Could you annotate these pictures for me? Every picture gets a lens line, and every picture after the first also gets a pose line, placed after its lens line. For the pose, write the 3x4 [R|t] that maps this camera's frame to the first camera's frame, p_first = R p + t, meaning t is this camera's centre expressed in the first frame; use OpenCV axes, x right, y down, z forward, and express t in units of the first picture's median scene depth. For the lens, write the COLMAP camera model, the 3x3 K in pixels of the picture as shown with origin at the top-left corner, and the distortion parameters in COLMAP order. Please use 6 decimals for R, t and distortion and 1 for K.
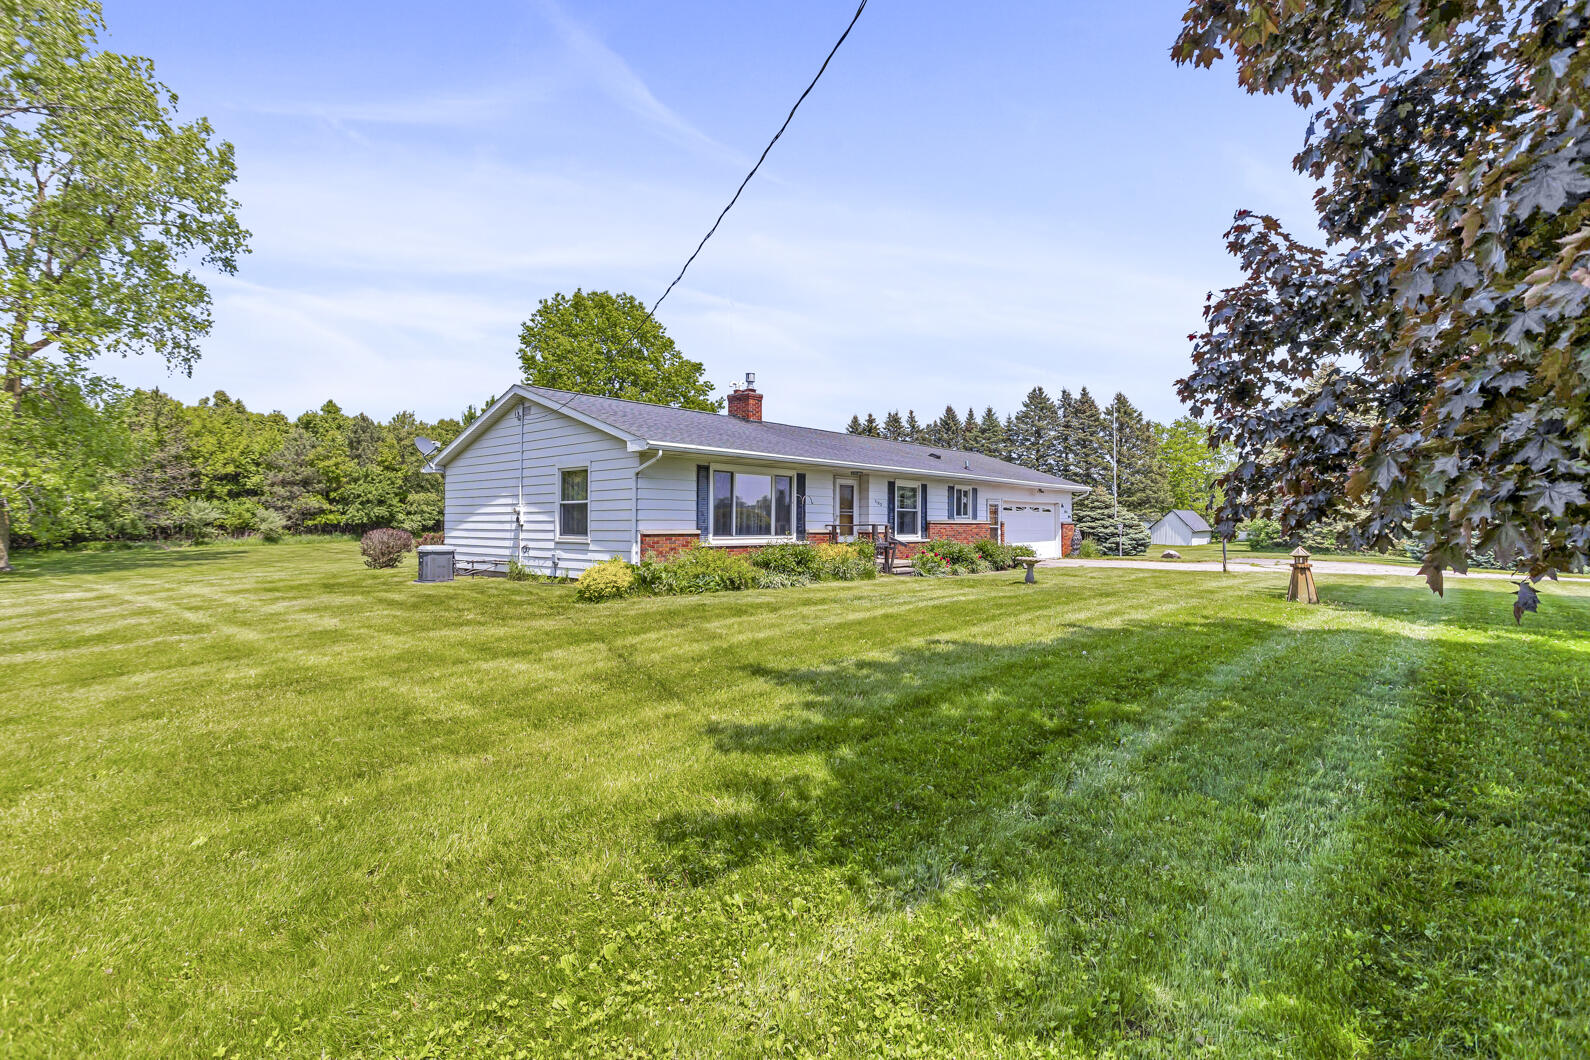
lens RADIAL K [[762.9, 0, 801.4], [0, 762.9, 523.0], [0, 0, 1]] dist [-0.004638, 0.011615]
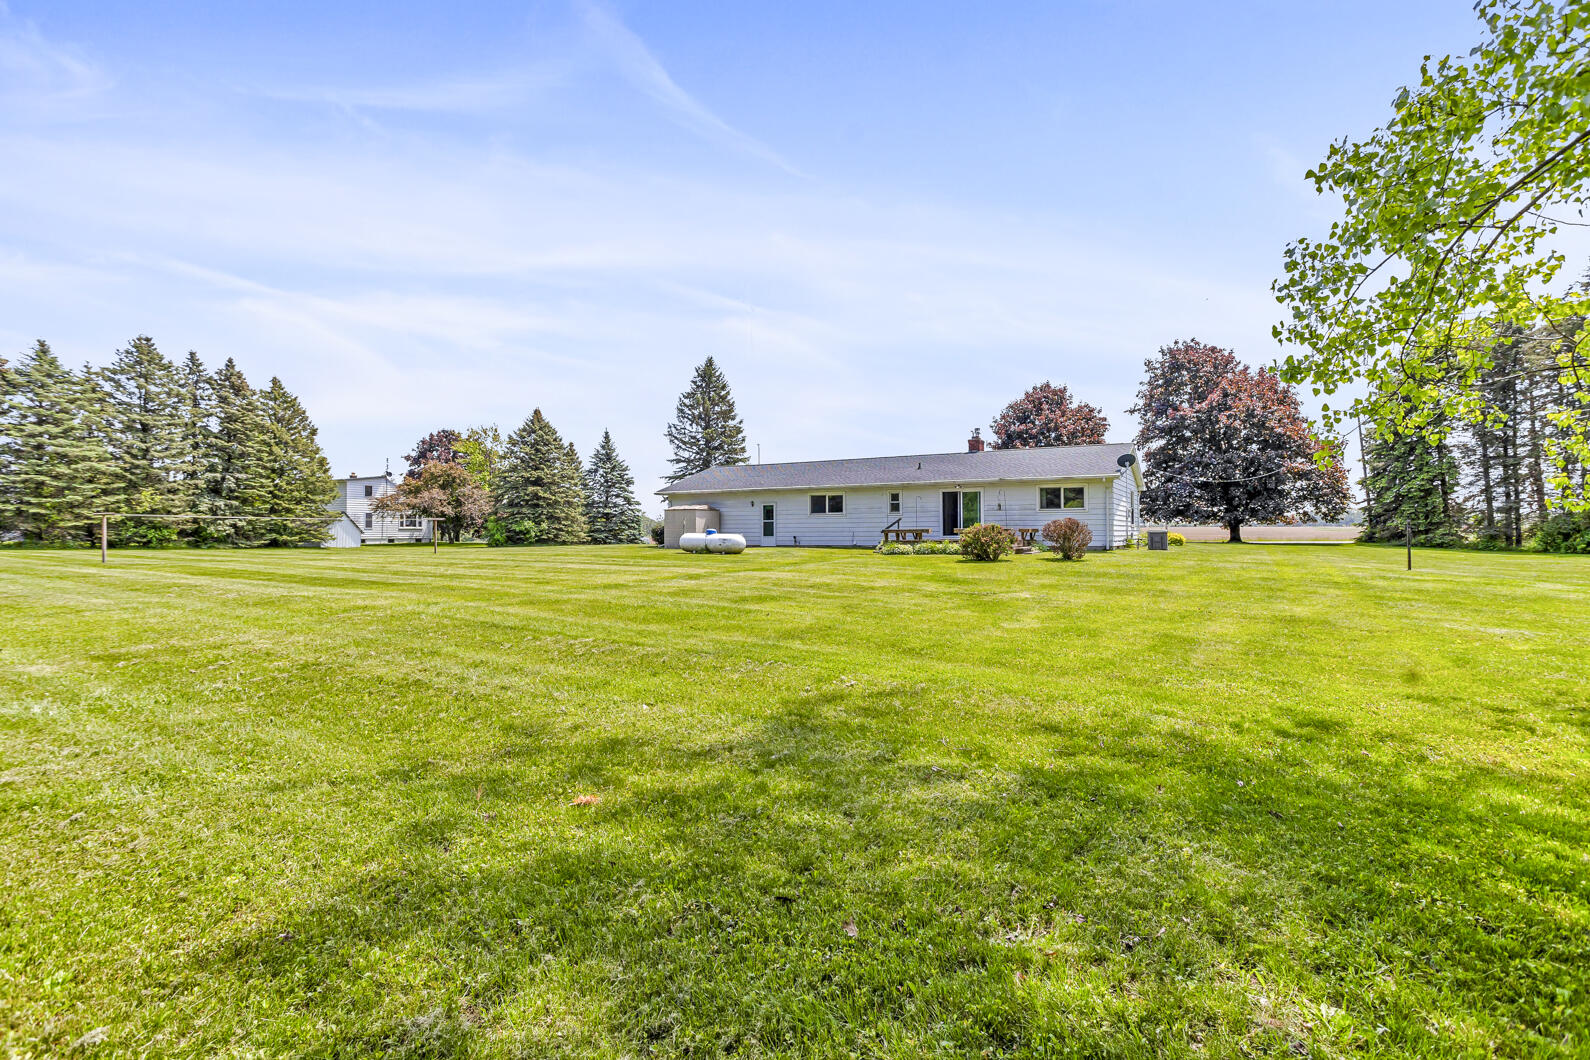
lens RADIAL K [[762.9, 0, 794.9], [0, 762.9, 525.5], [0, 0, 1]] dist [-0.004638, 0.011615]
pose [[-0.188167, 0.007497, 0.982108, -0.631036], [0.003758, 0.999969, -0.006913, 0.009174], [-0.982130, 0.002390, -0.188189, 0.664486]]
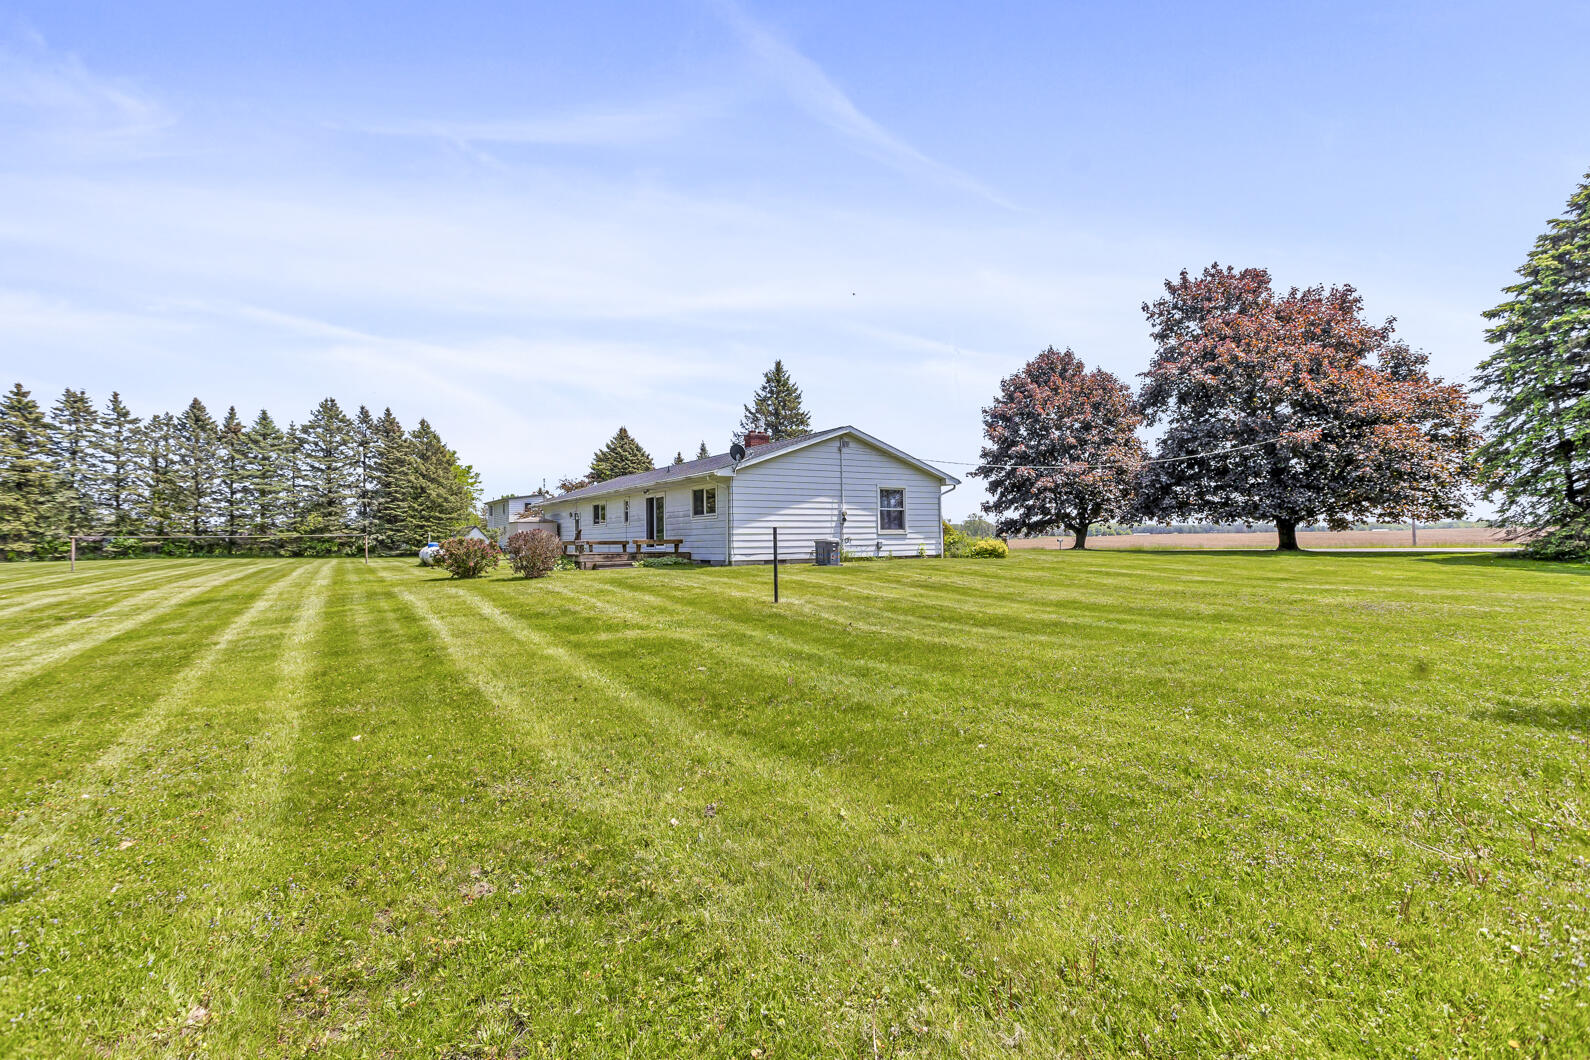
lens RADIAL K [[762.9, 0, 786.1], [0, 762.9, 535.8], [0, 0, 1]] dist [-0.004638, 0.011615]
pose [[0.295136, -0.001256, 0.955454, -0.543164], [0.015334, 0.999877, -0.003422, 0.008925], [-0.955332, 0.015661, 0.295119, 0.209763]]
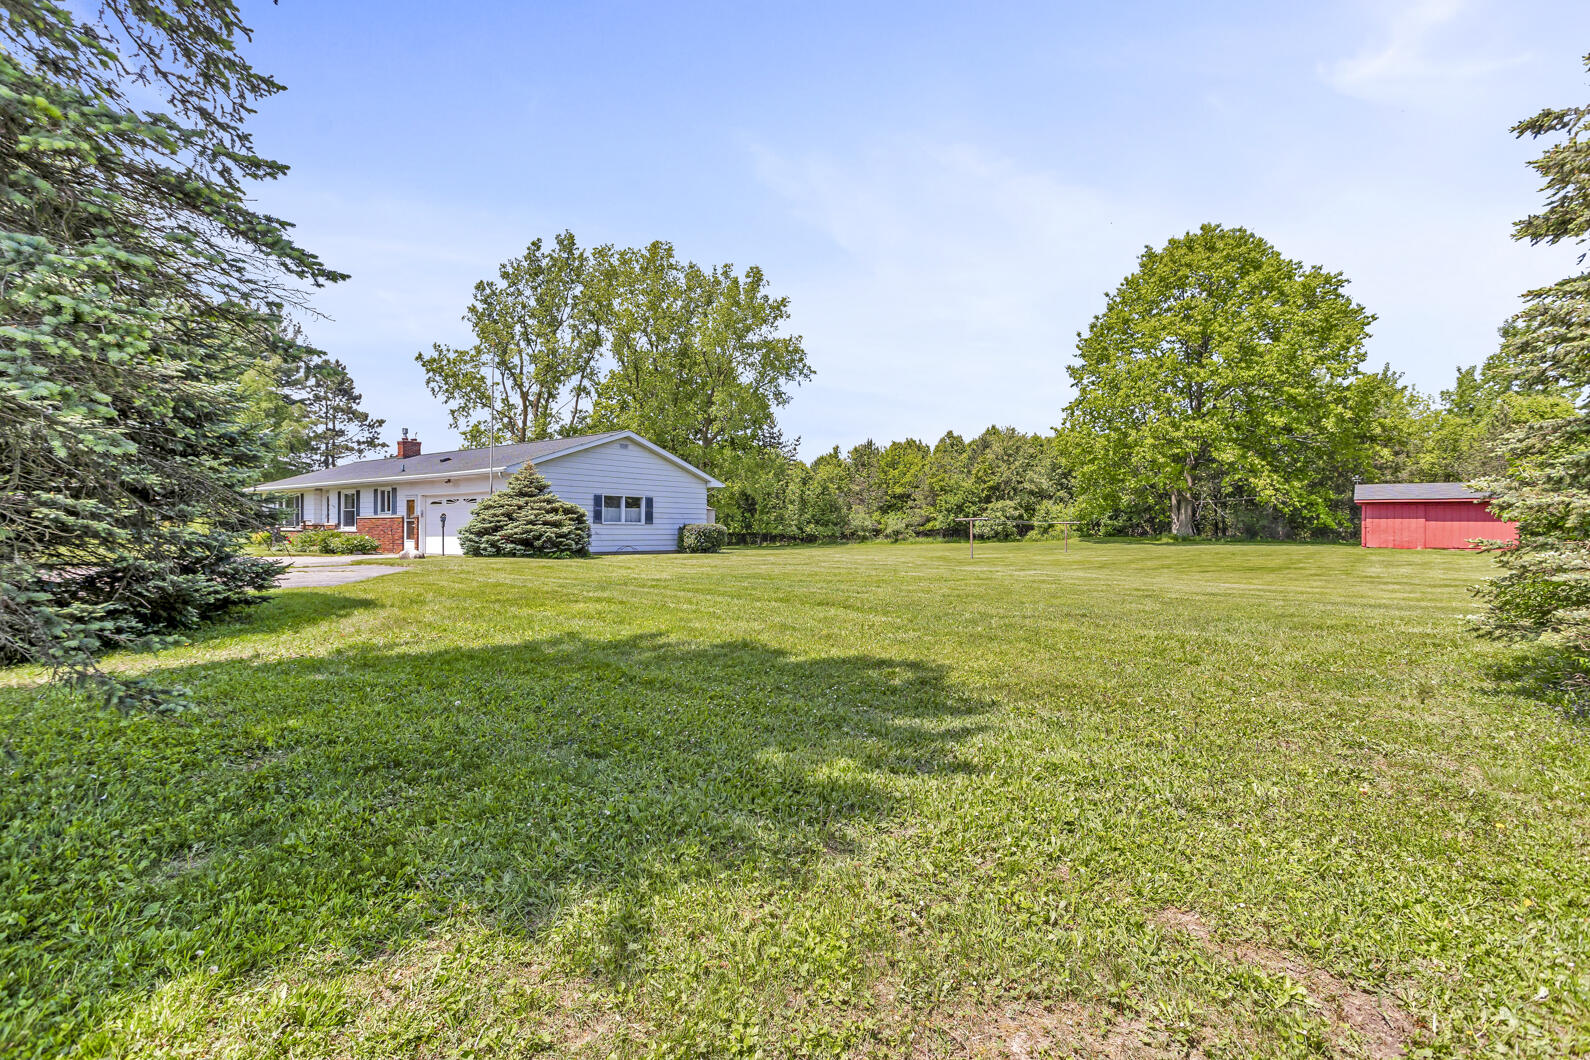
lens RADIAL K [[762.9, 0, 788.6], [0, 762.9, 542.5], [0, 0, 1]] dist [-0.004638, 0.011615]
pose [[0.072717, 0.009707, -0.997305, 0.626361], [-0.001616, 0.999952, 0.009615, 0.011467], [0.997351, 0.000912, 0.072729, 0.658424]]
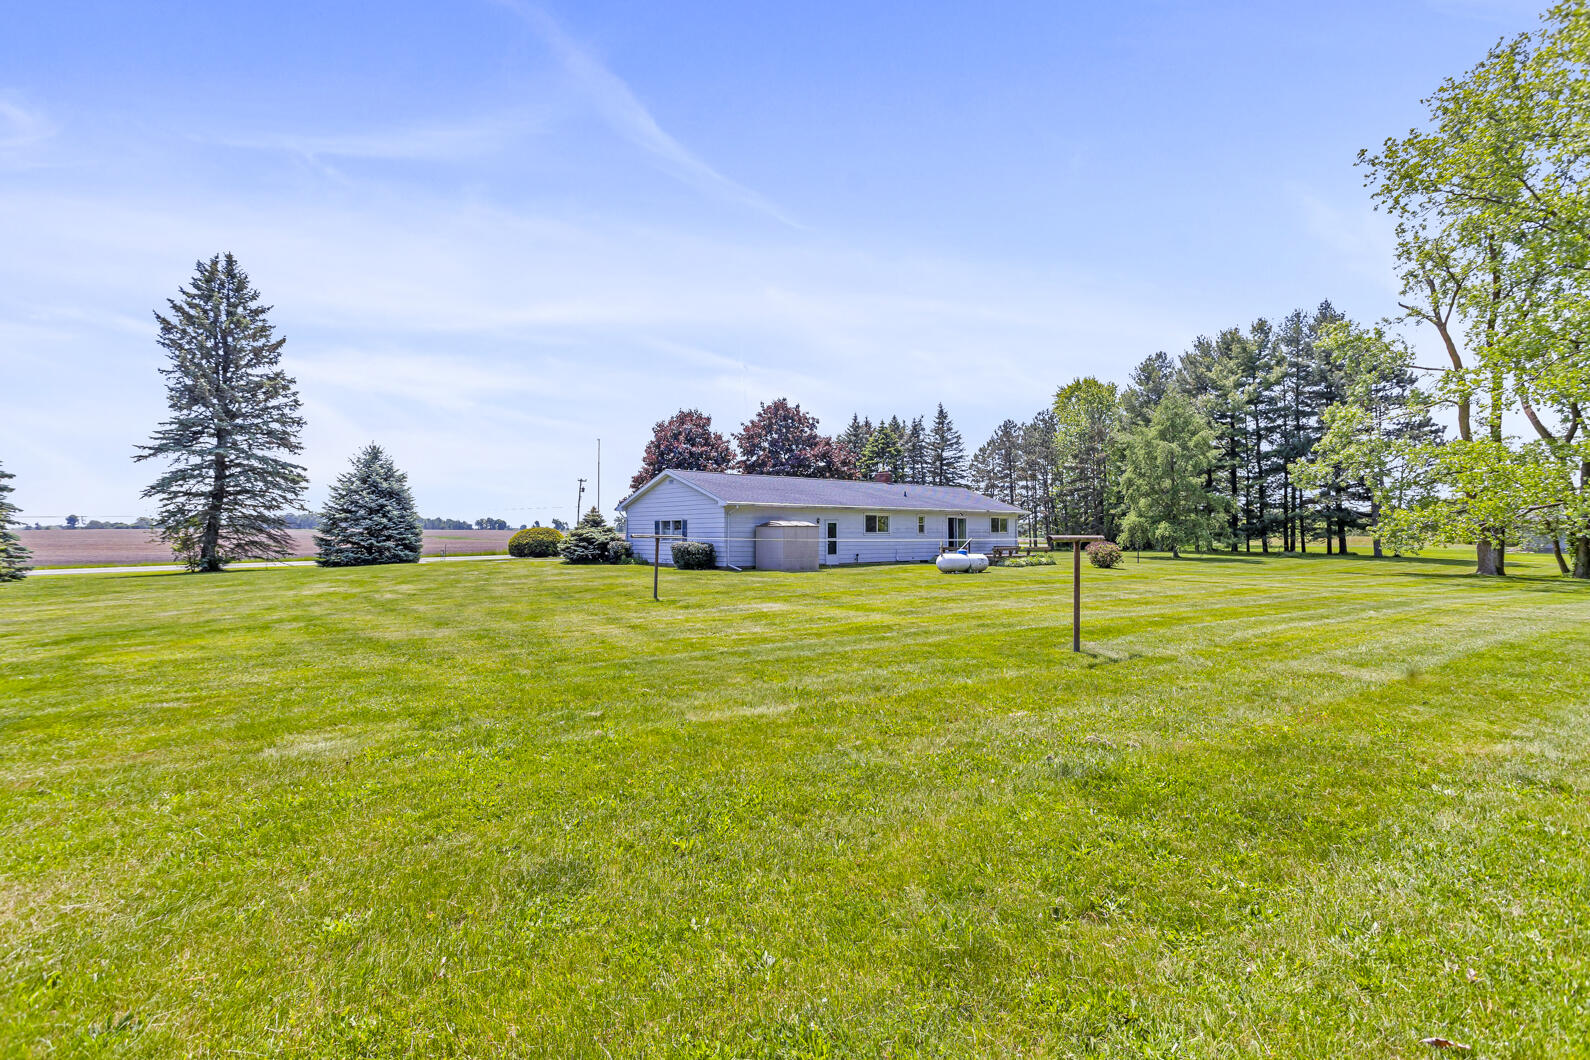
lens RADIAL K [[762.9, 0, 795.9], [0, 762.9, 530.6], [0, 0, 1]] dist [-0.004638, 0.011615]
pose [[-0.985140, 0.002996, 0.171729, -0.068845], [0.001618, 0.999965, -0.008167, -0.001145], [-0.171747, -0.007768, -0.985110, 1.188570]]
